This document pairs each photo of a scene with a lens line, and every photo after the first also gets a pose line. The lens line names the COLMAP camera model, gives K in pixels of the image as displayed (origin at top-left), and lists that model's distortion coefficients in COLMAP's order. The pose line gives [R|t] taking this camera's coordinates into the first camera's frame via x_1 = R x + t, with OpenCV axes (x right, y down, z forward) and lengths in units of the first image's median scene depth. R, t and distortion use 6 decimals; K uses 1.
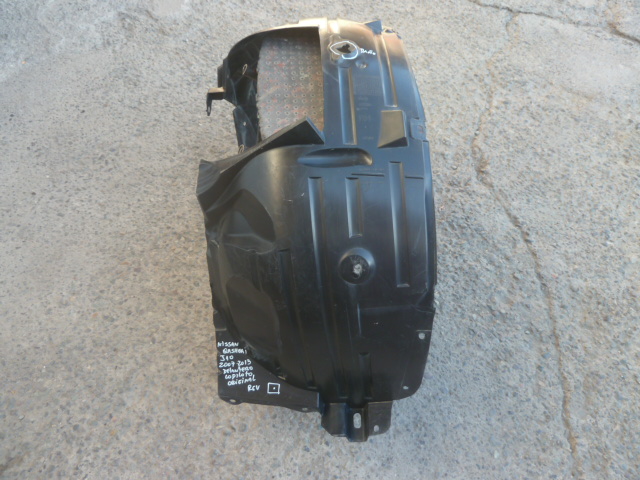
lens RADIAL K [[467.3, 0, 322.5], [0, 467.3, 239.6], [0, 0, 1]] dist [-0.049599, 0.015535]
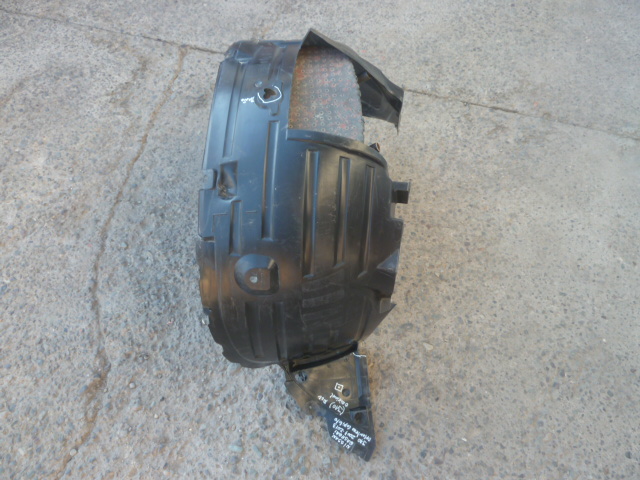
lens RADIAL K [[467.3, 0, 320.4], [0, 467.3, 240.8], [0, 0, 1]] dist [-0.049599, 0.015535]
pose [[-0.997398, -0.050717, -0.051225, 0.019542], [-0.024499, -0.429823, 0.902581, -0.891530], [-0.067794, 0.901488, 0.427462, 0.490550]]
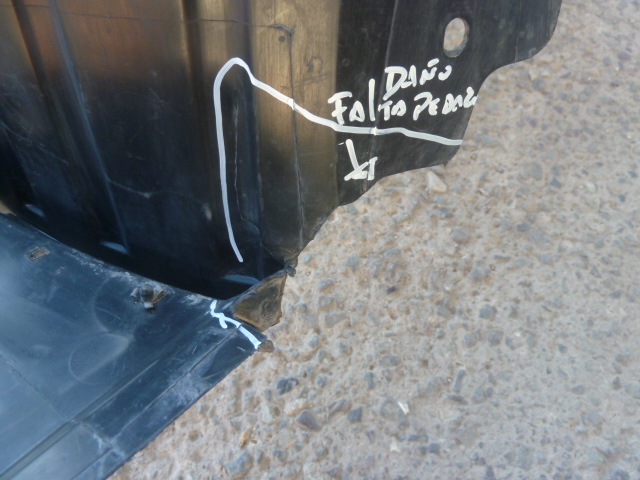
lens RADIAL K [[467.3, 0, 321.6], [0, 467.3, 239.3], [0, 0, 1]] dist [-0.049599, 0.015535]
pose [[-0.871009, -0.484570, 0.080846, -0.229072], [0.326194, -0.447399, 0.832725, -0.516186], [-0.367343, 0.751683, 0.547752, 0.929707]]
